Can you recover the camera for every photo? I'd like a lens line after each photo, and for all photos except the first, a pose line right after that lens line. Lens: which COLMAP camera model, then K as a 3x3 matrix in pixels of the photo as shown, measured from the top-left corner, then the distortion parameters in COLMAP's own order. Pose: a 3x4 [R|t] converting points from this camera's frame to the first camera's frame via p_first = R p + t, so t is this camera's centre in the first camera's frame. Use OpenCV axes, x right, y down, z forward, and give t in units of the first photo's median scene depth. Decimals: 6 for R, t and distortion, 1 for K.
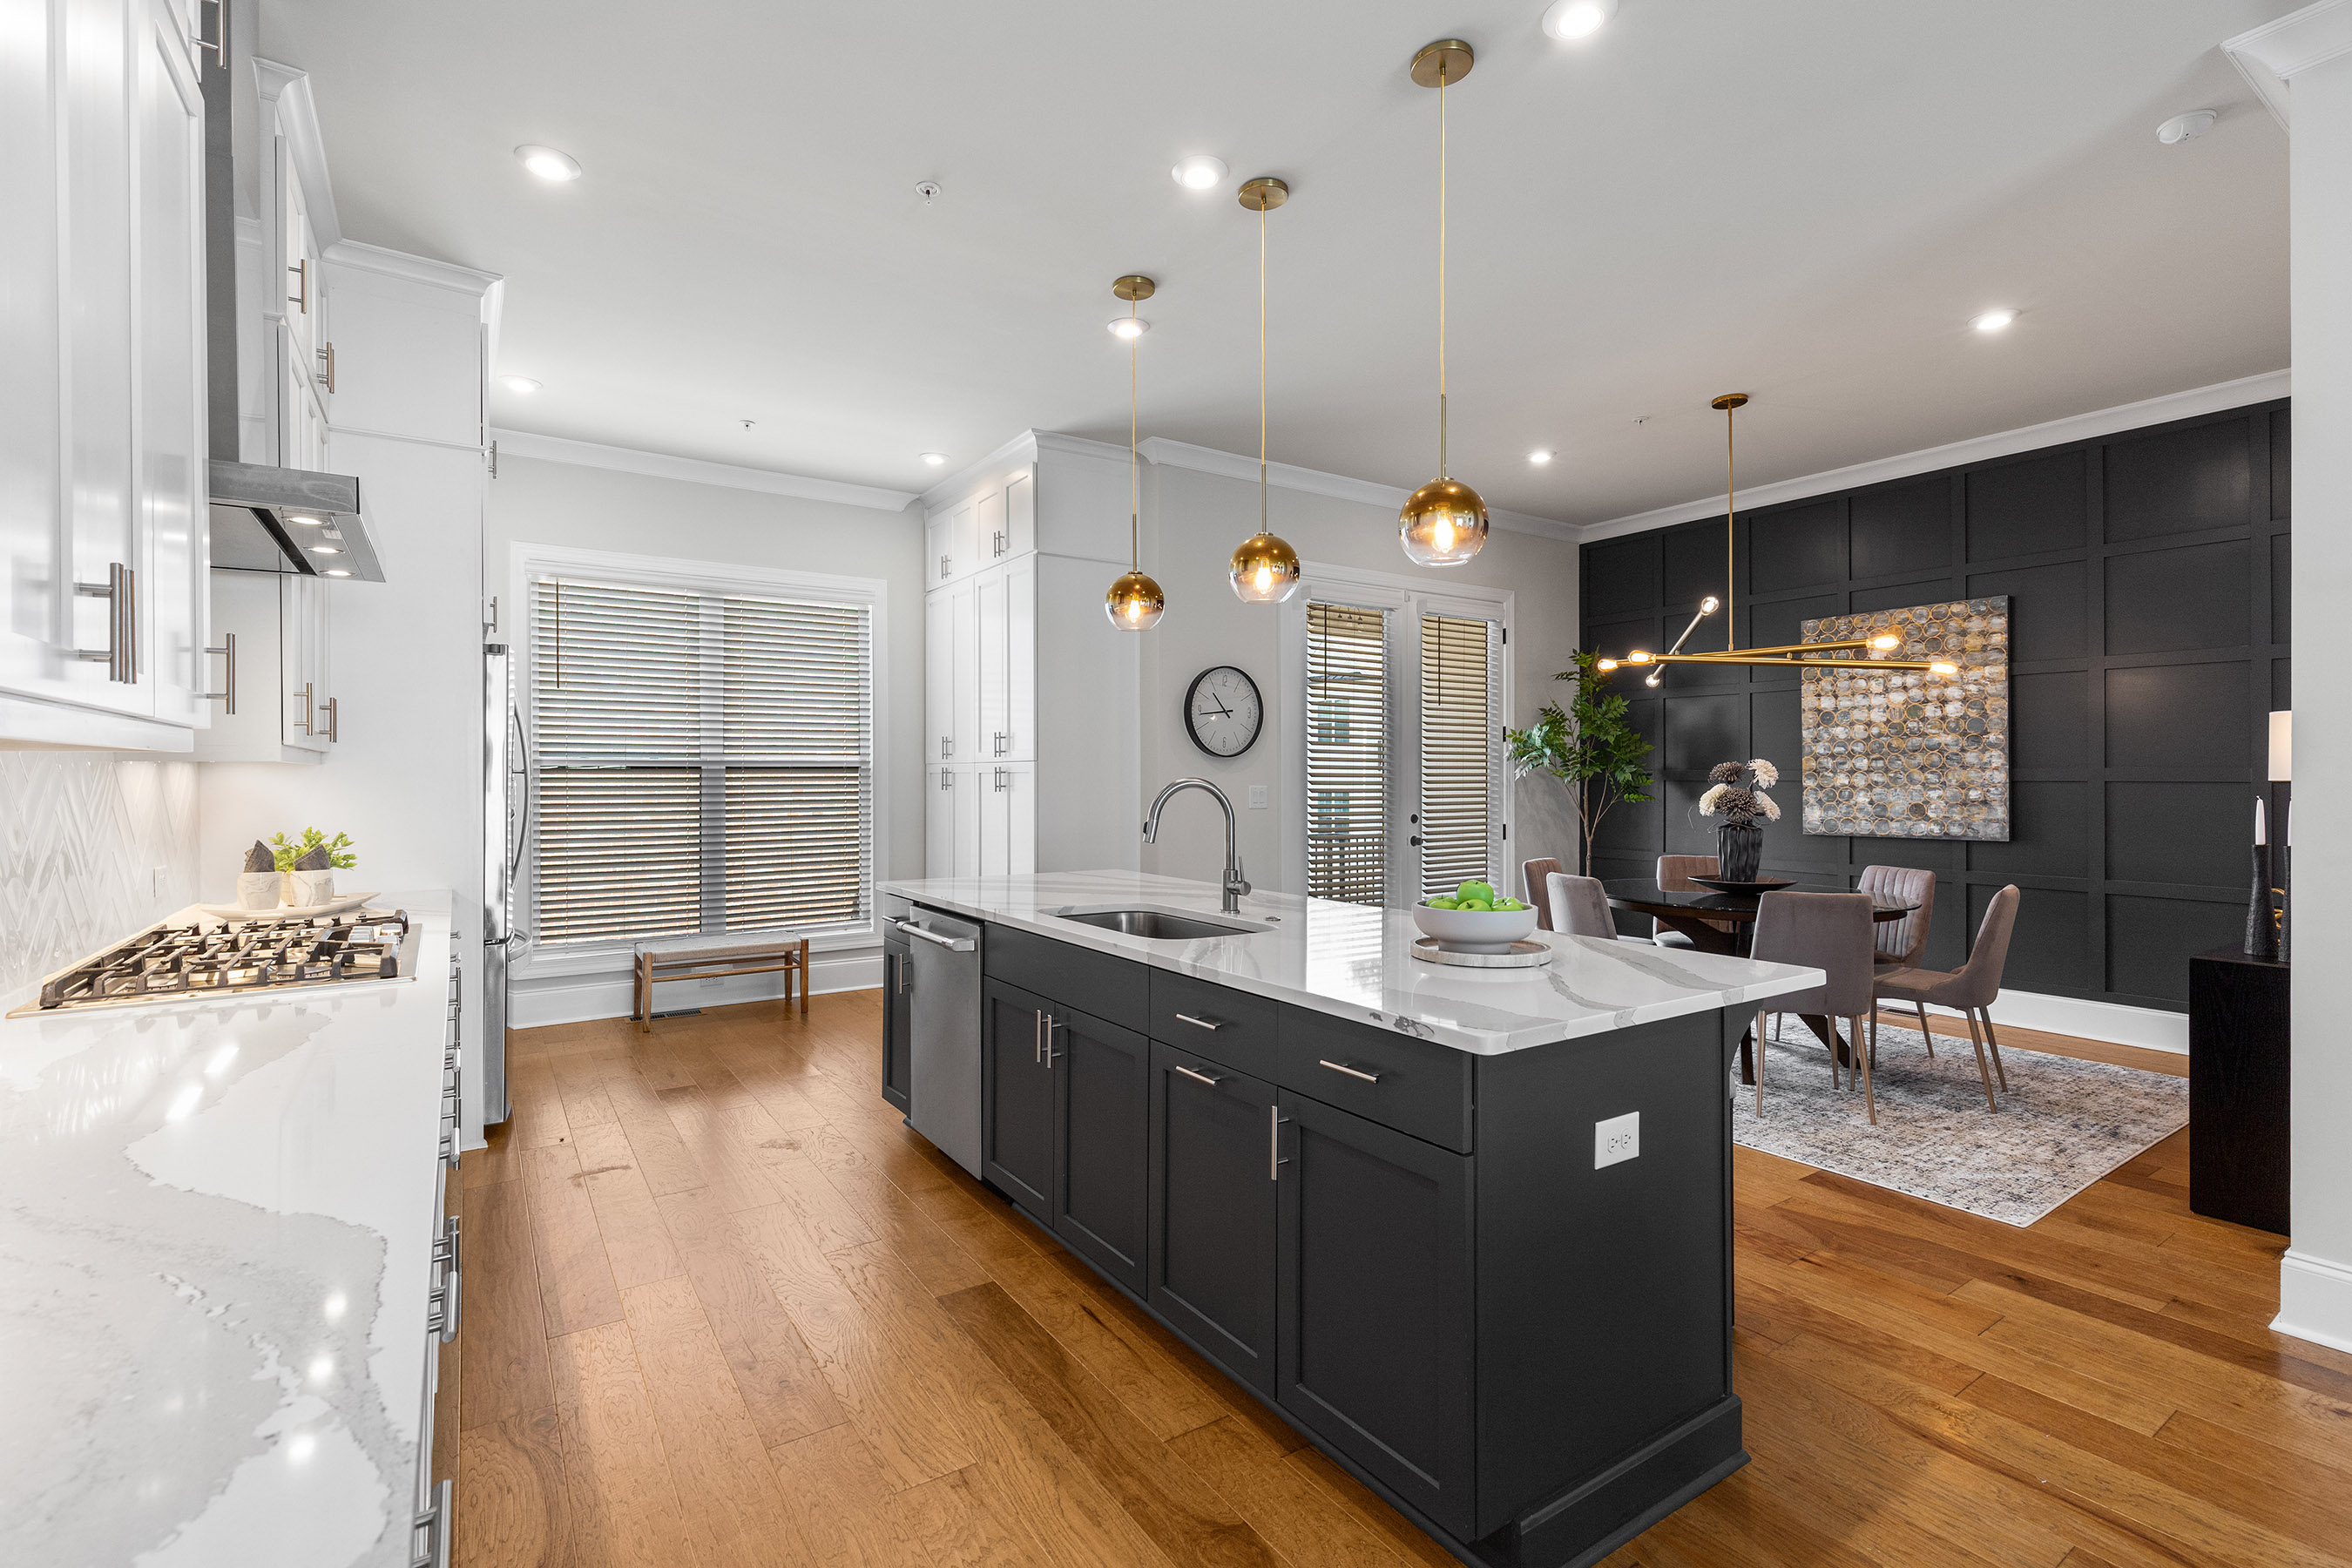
lens RADIAL K [[1055.9, 0, 1174.3], [0, 1055.9, 779.0], [0, 0, 1]] dist [0.006386, -0.001423]
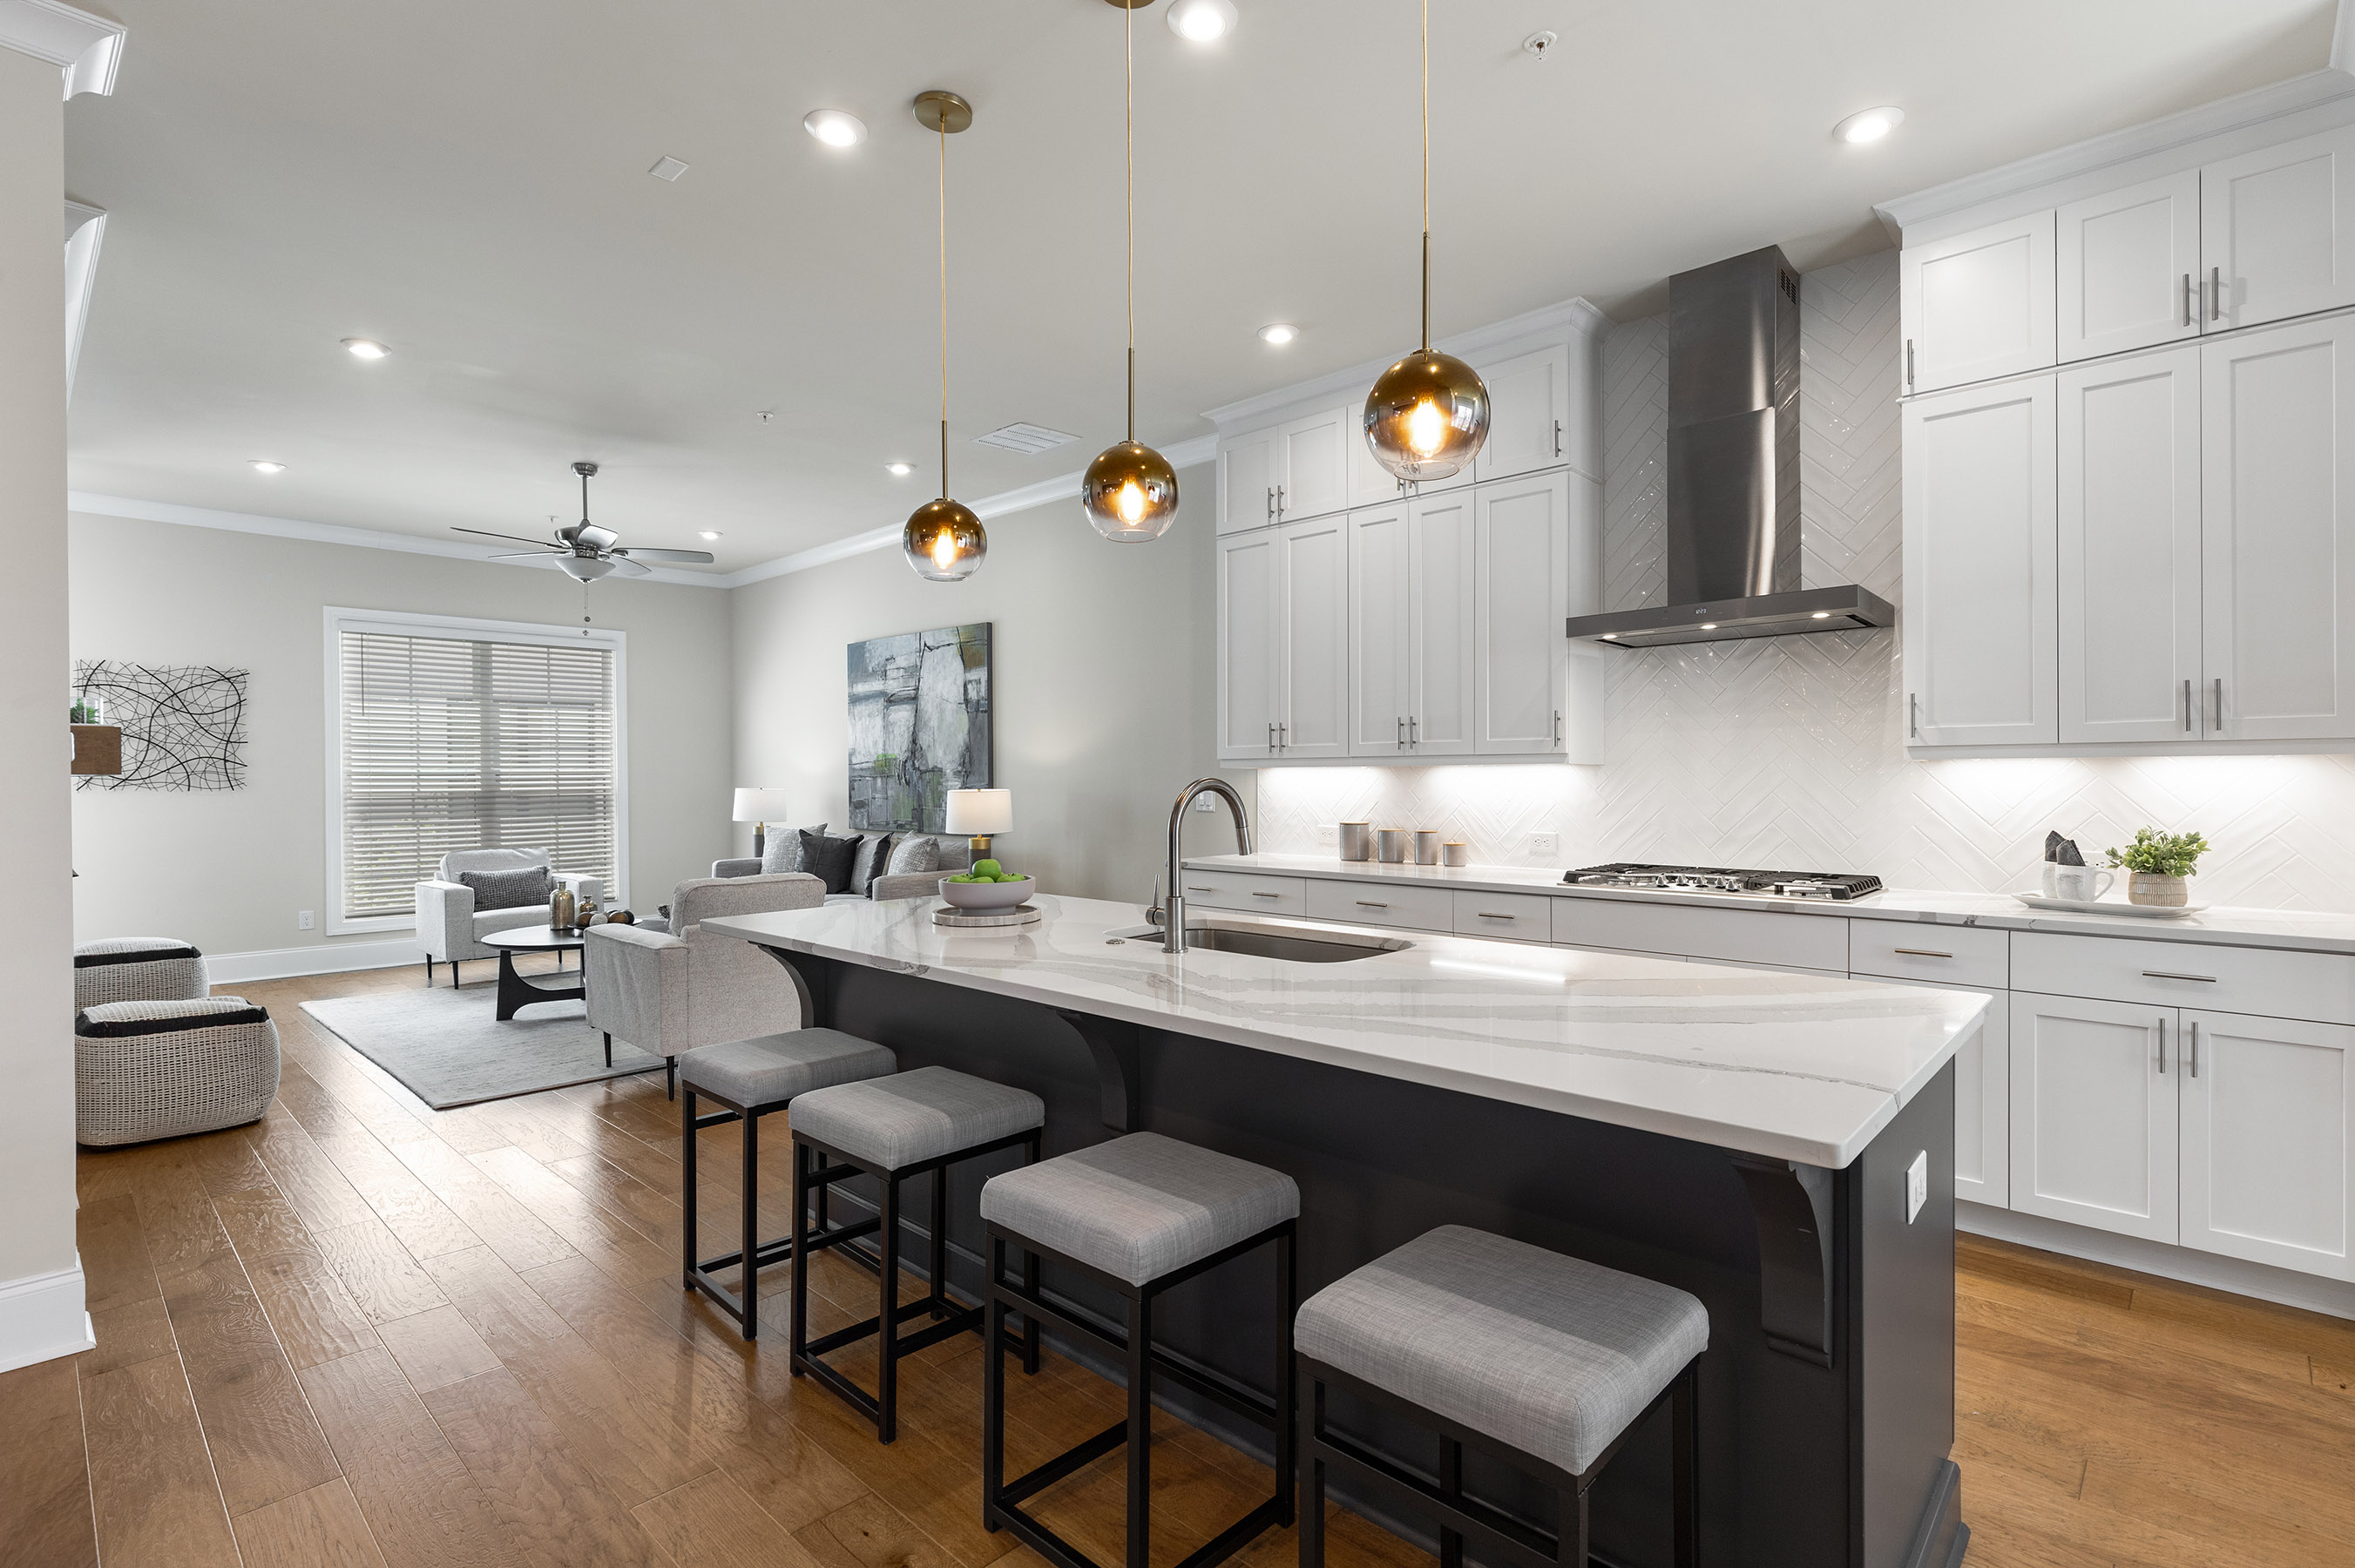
lens RADIAL K [[1108.8, 0, 1189.7], [0, 1108.8, 782.4], [0, 0, 1]] dist [-0.003499, 0.000490]
pose [[-0.973784, 0.007391, -0.227353, 0.122222], [0.005553, 0.999947, 0.008723, -0.002436], [0.227405, 0.007232, -0.973773, 0.973398]]
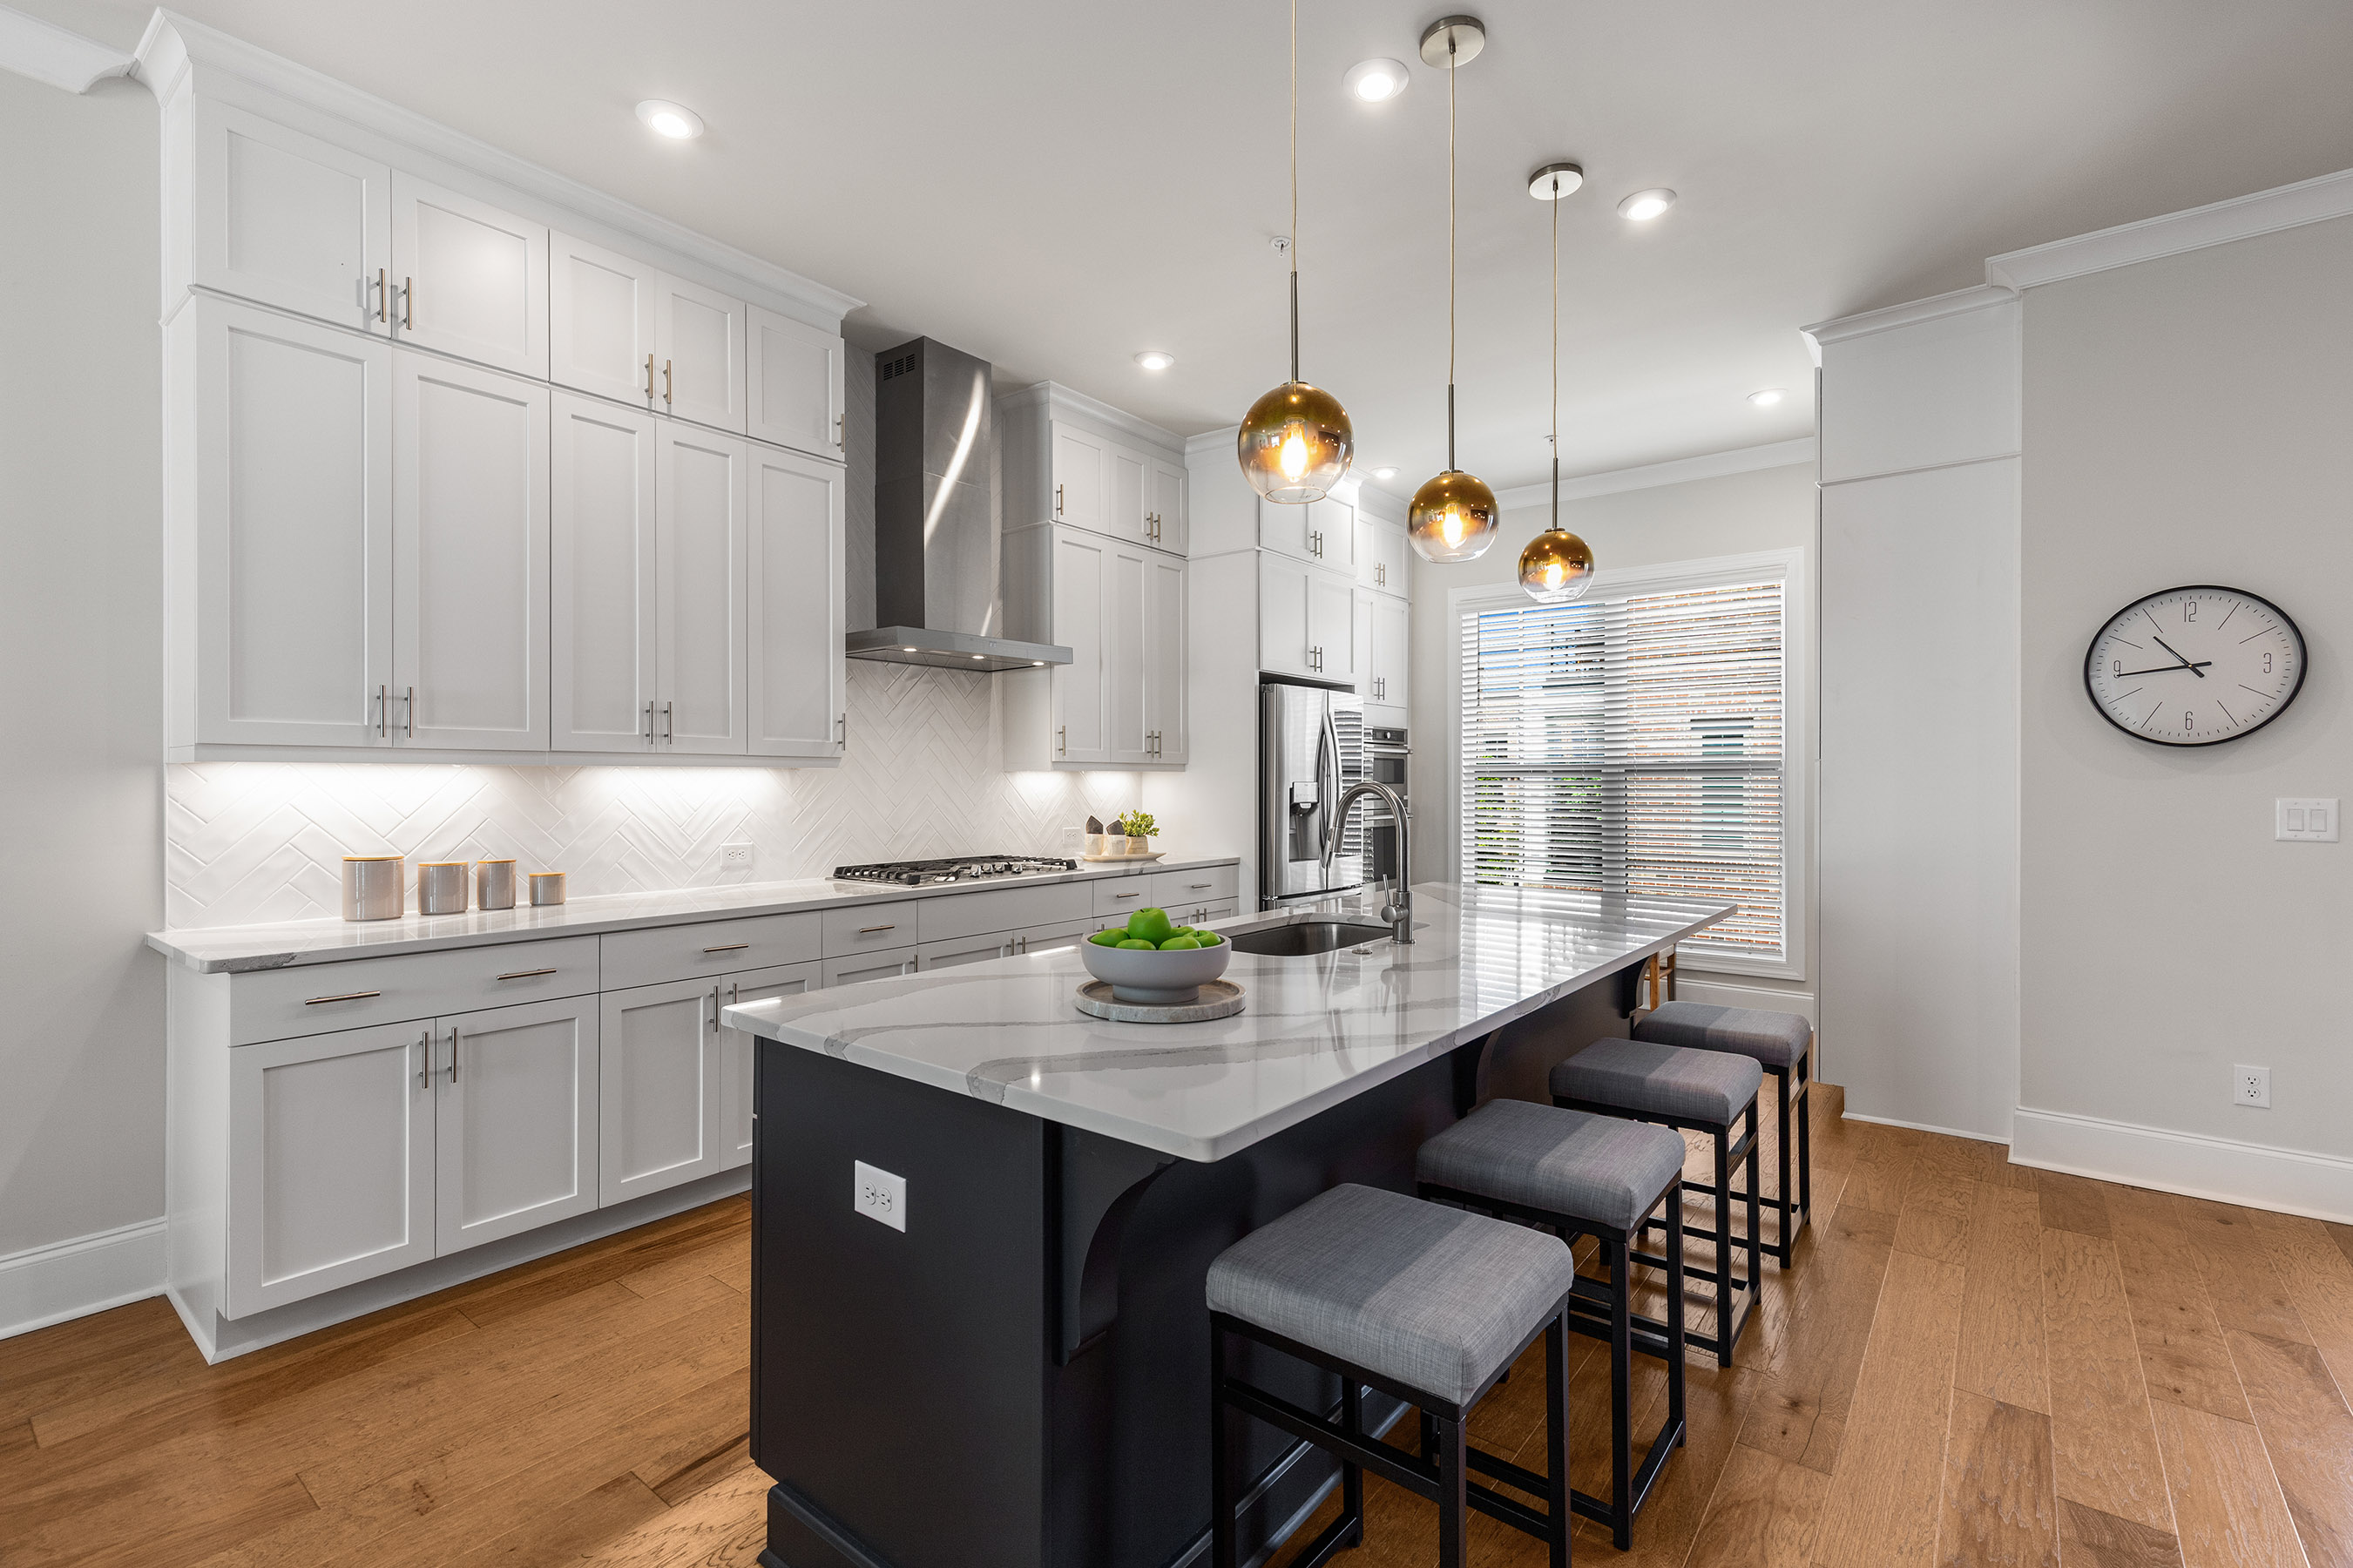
lens RADIAL K [[1056.3, 0, 1183.6], [0, 1056.3, 777.9], [0, 0, 1]] dist [0.006386, -0.001423]
pose [[0.313219, -0.000508, -0.949681, 0.428756], [-0.004576, 0.999987, -0.002044, -0.000435], [0.949670, 0.004986, 0.313212, 0.312308]]
